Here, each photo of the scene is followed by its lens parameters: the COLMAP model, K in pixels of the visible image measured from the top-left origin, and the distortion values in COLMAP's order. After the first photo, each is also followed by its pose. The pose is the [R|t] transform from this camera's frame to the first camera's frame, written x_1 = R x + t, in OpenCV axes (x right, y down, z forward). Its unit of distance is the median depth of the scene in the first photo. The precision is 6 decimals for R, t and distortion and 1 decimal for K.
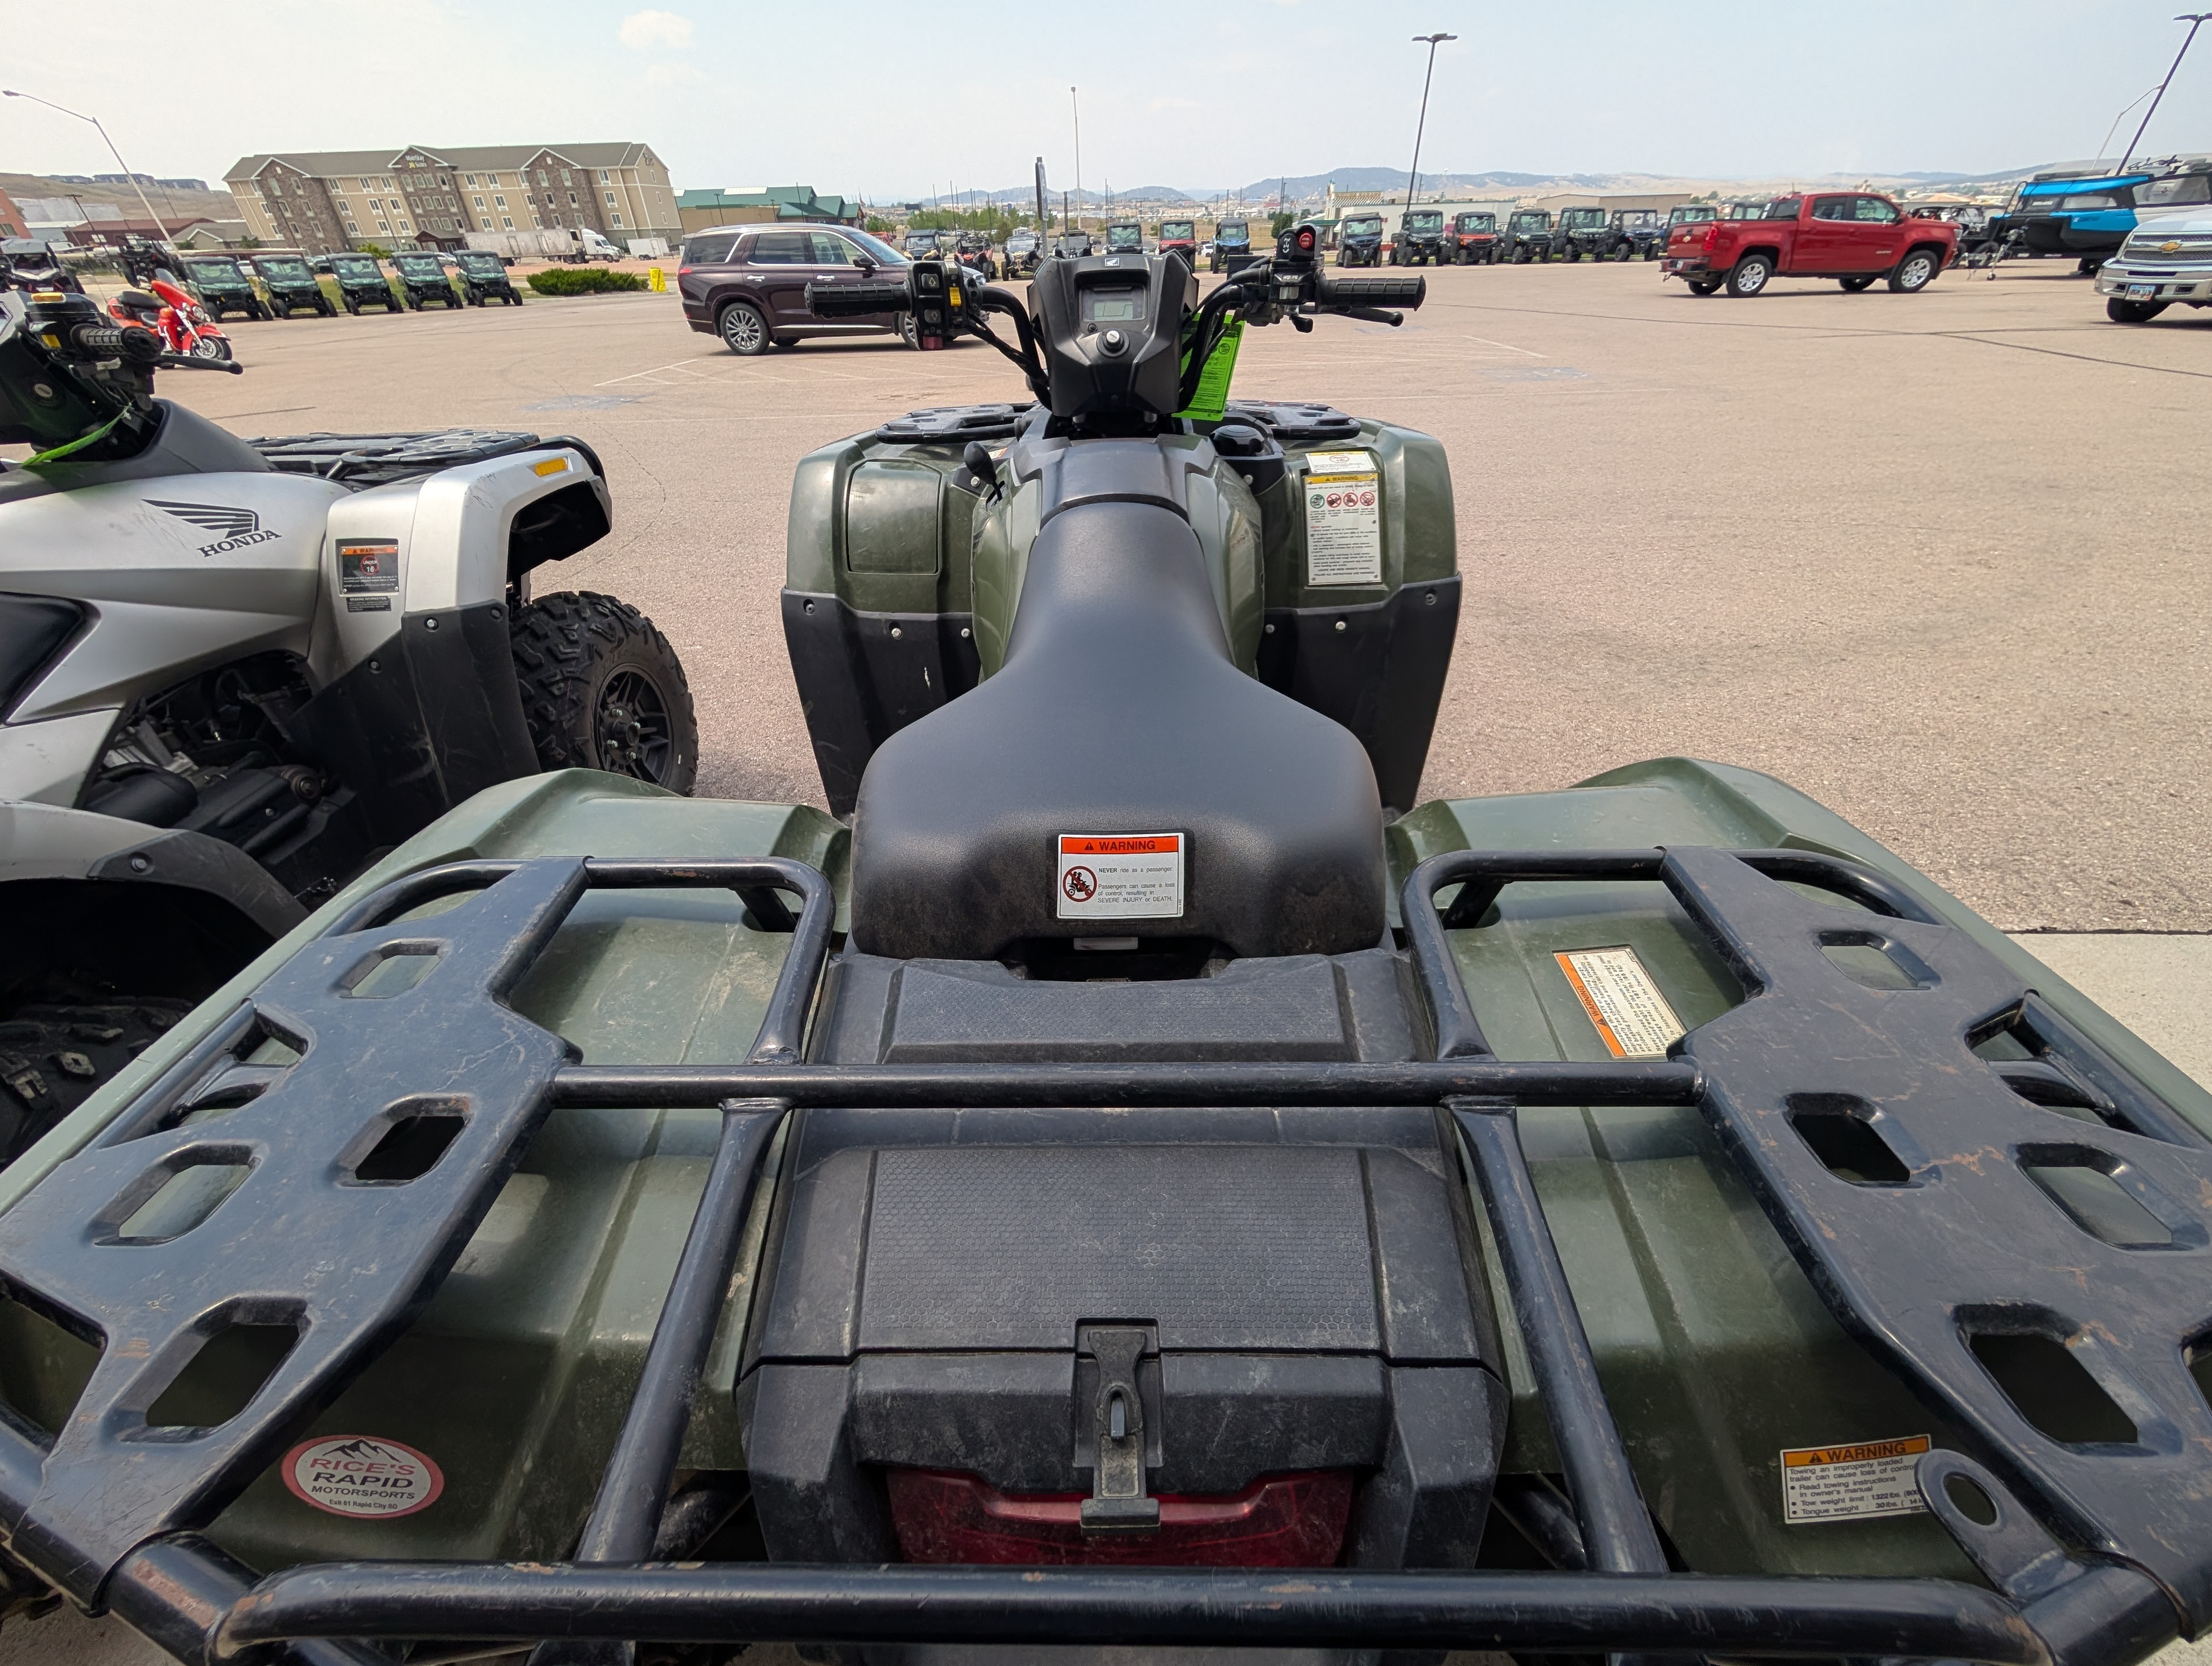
lens RADIAL K [[837.2, 0, 1105.8], [0, 837.2, 853.7], [0, 0, 1]] dist [0.000842, -0.000097]
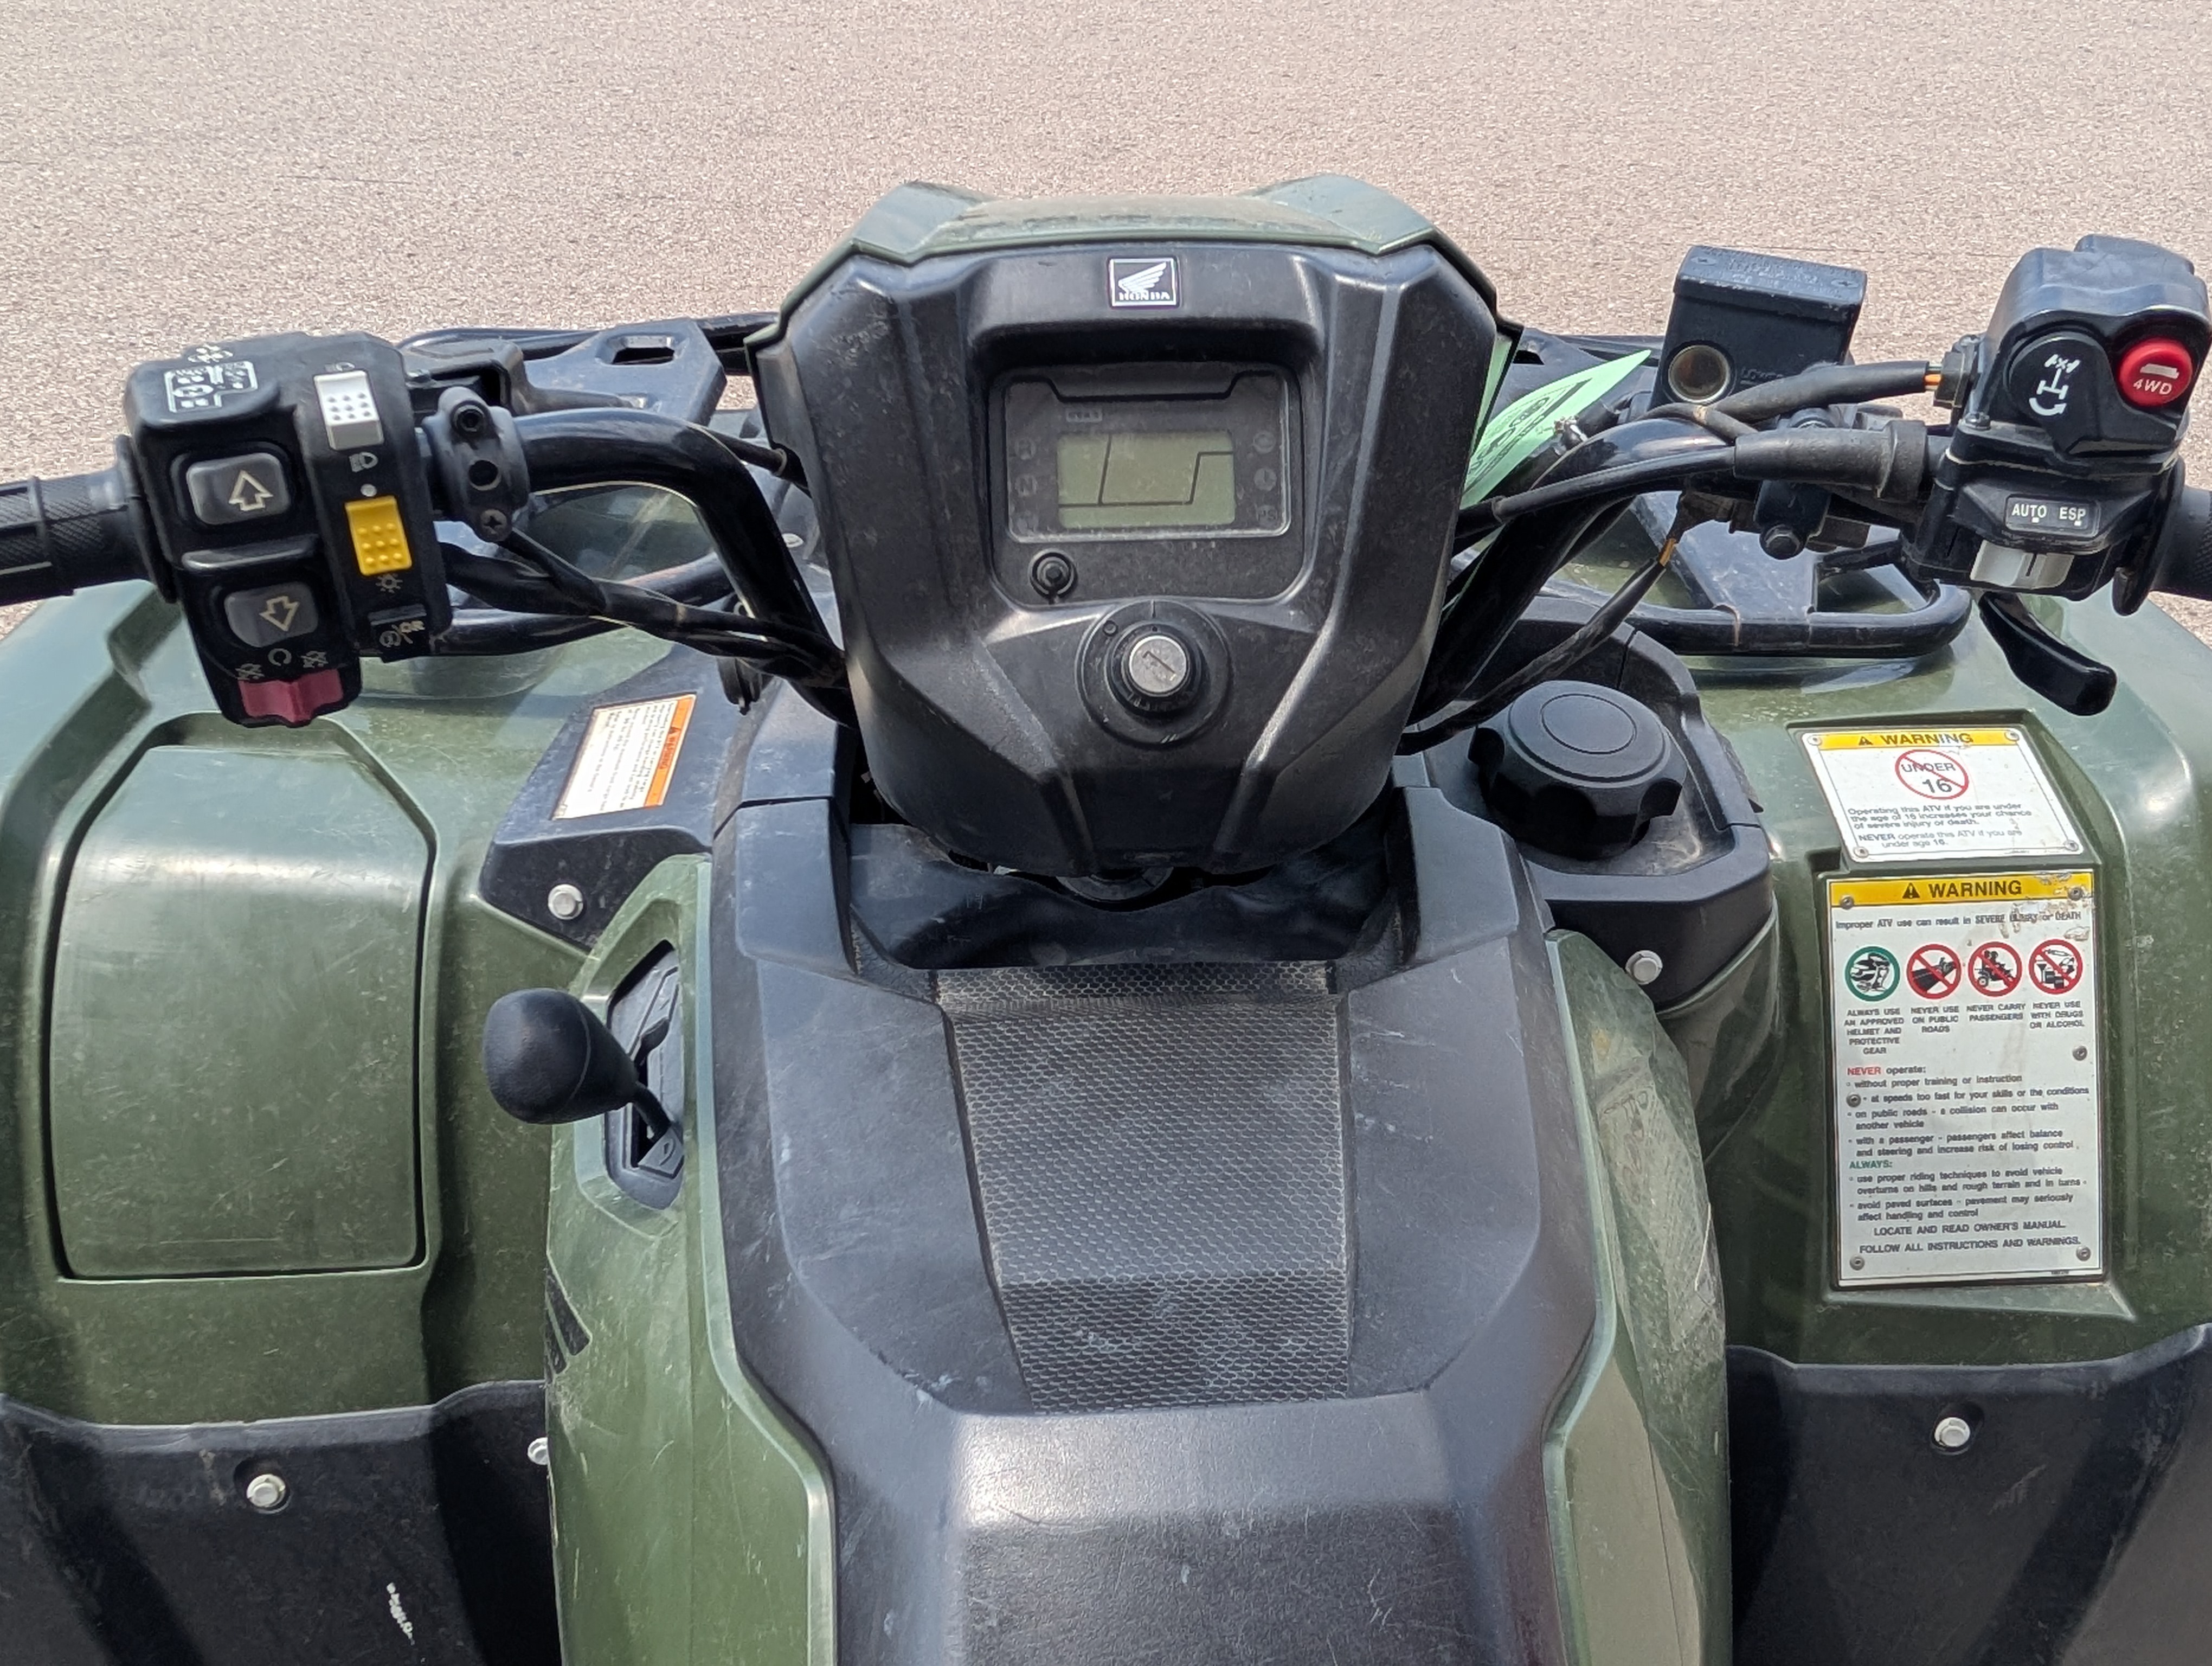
lens RADIAL K [[1838.7, 0, 1100.4], [0, 1838.7, 885.1], [0, 0, 1]] dist [0.000112, 0.000416]
pose [[0.997763, -0.011663, 0.065823, -0.030575], [0.008782, 0.998998, 0.043888, -0.477973], [-0.066269, -0.043212, 0.996866, 0.435678]]
